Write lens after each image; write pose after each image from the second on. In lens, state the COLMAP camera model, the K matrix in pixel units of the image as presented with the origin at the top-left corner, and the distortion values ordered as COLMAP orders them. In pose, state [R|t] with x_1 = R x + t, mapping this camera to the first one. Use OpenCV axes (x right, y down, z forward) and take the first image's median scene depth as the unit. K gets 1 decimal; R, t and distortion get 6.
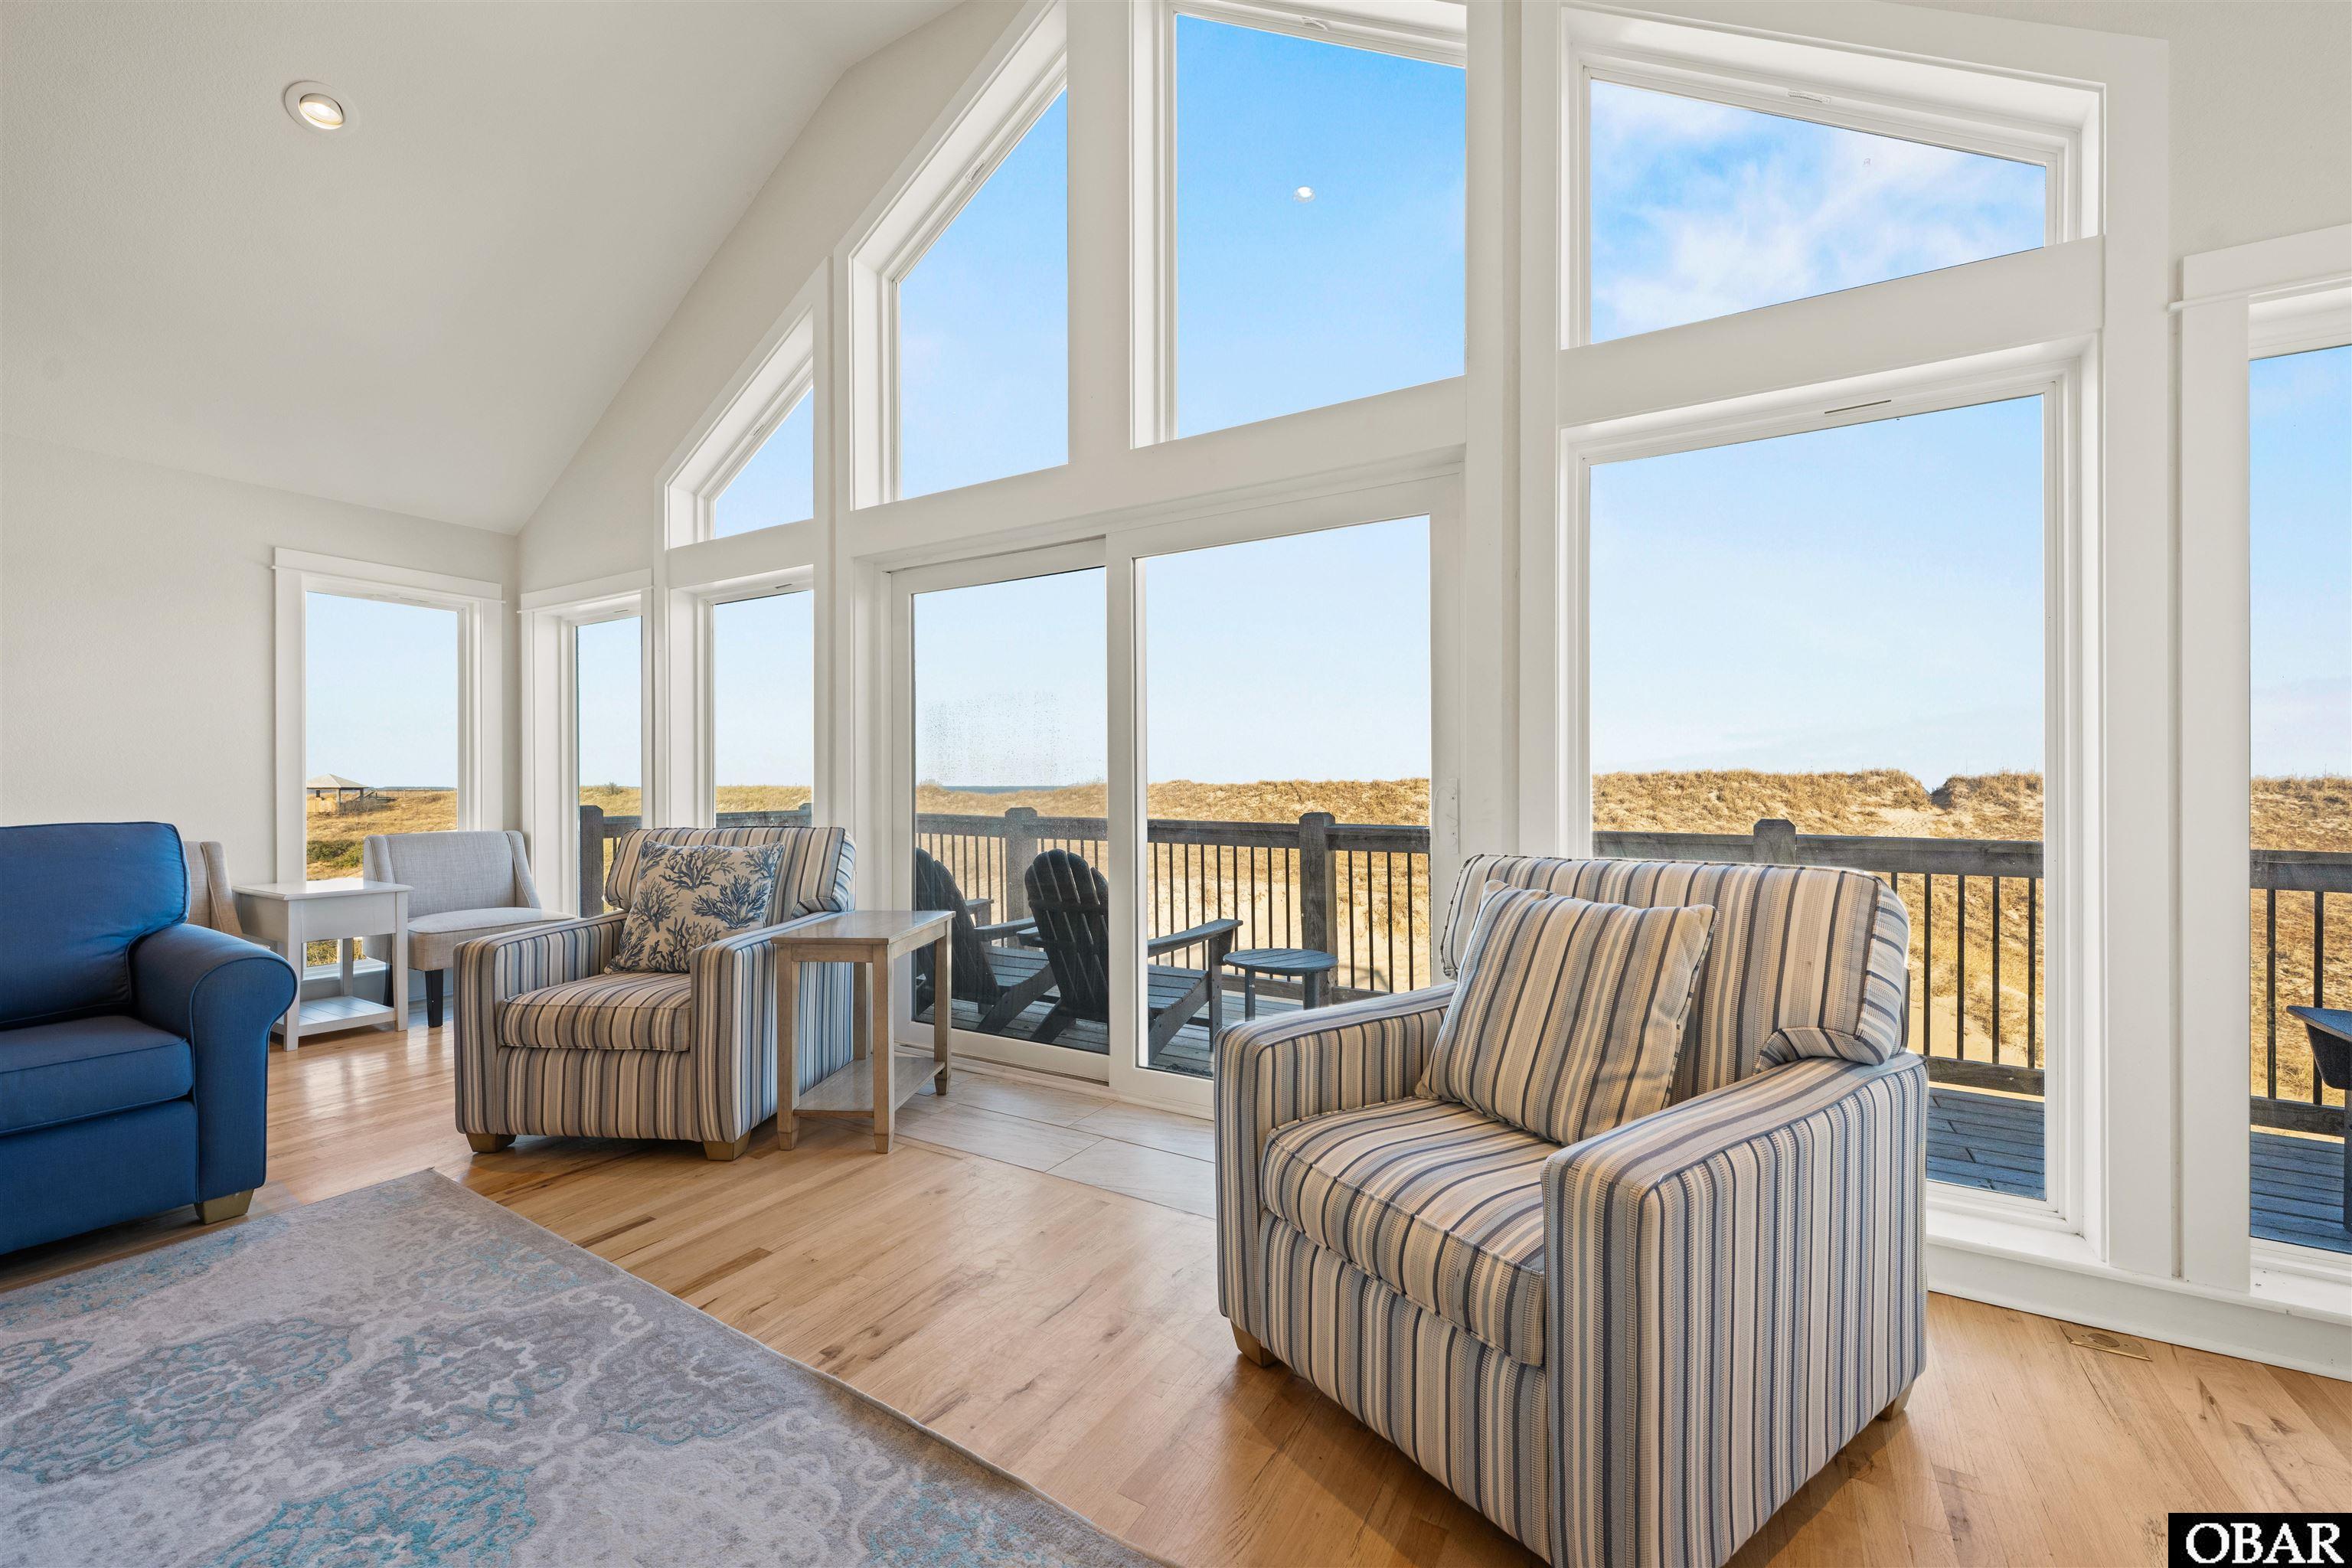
lens RADIAL K [[938.9, 0, 1180.6], [0, 938.9, 775.6], [0, 0, 1]] dist [-0.000224, -0.000205]
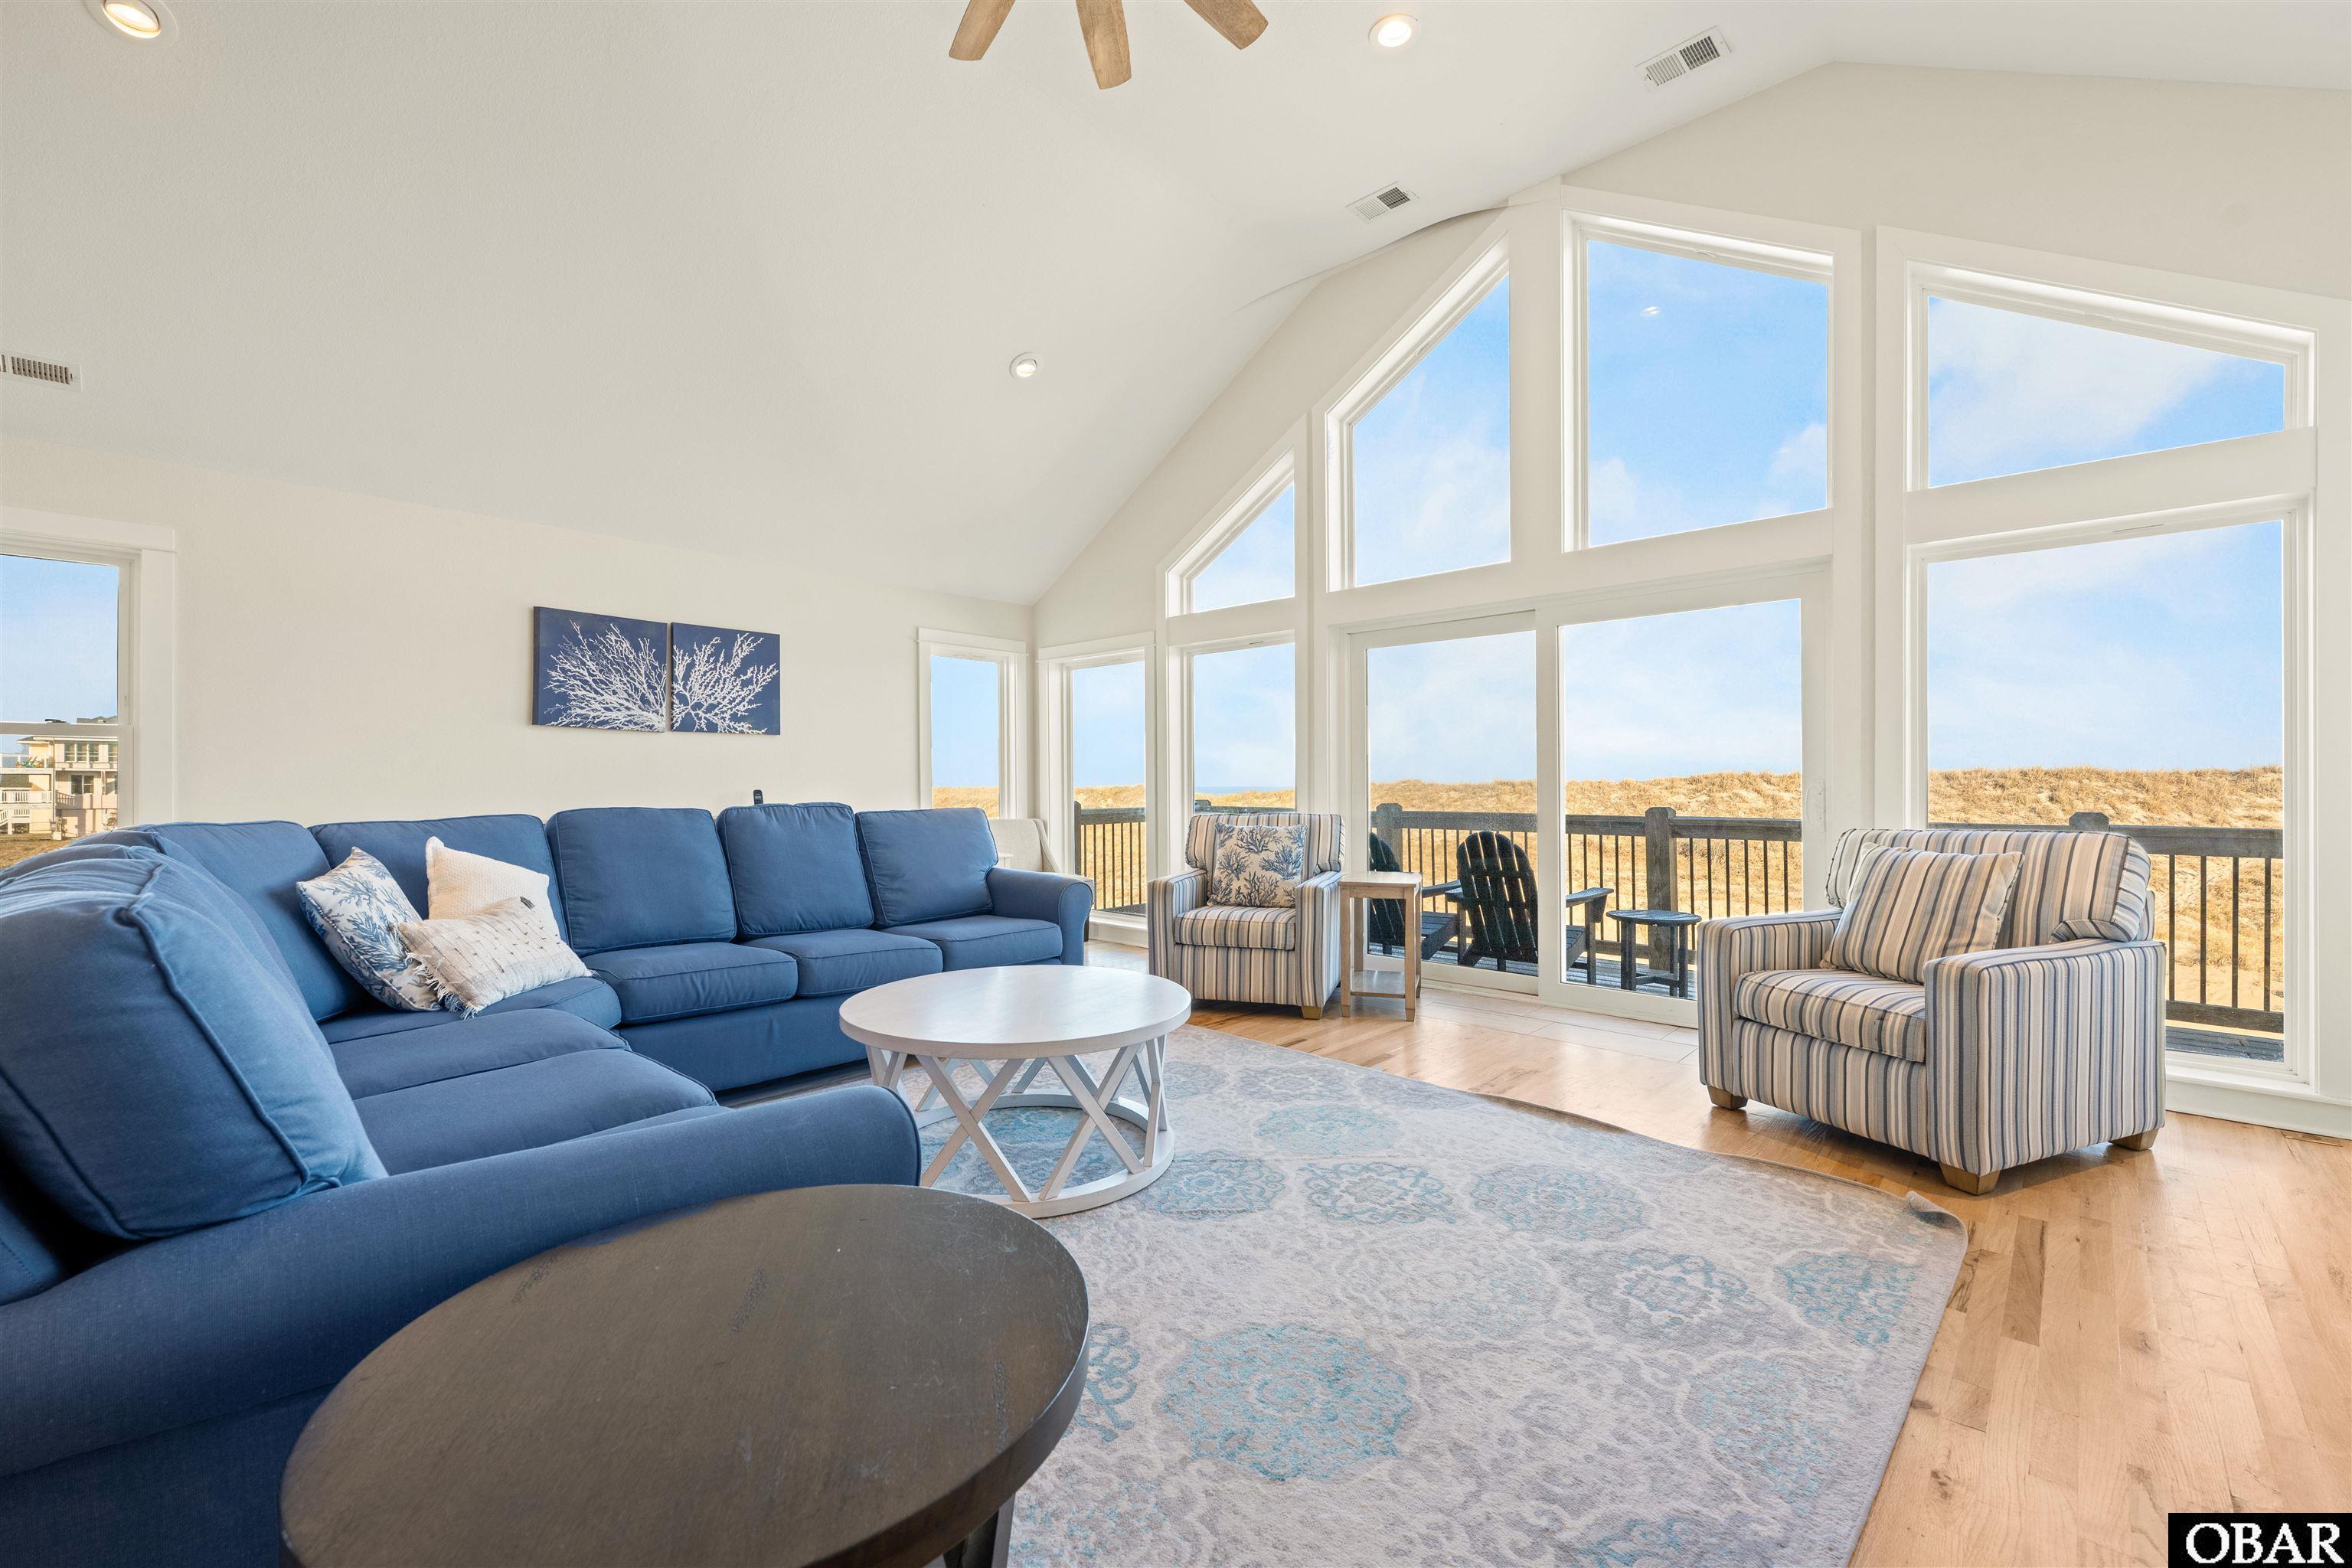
lens RADIAL K [[958.5, 0, 1192.7], [0, 958.5, 780.6], [0, 0, 1]] dist [-0.001195, 0.000165]
pose [[0.977711, -0.002640, -0.209937, -0.299690], [0.003699, 0.999982, 0.004654, -0.005913], [0.209921, -0.005327, 0.977704, -0.563957]]
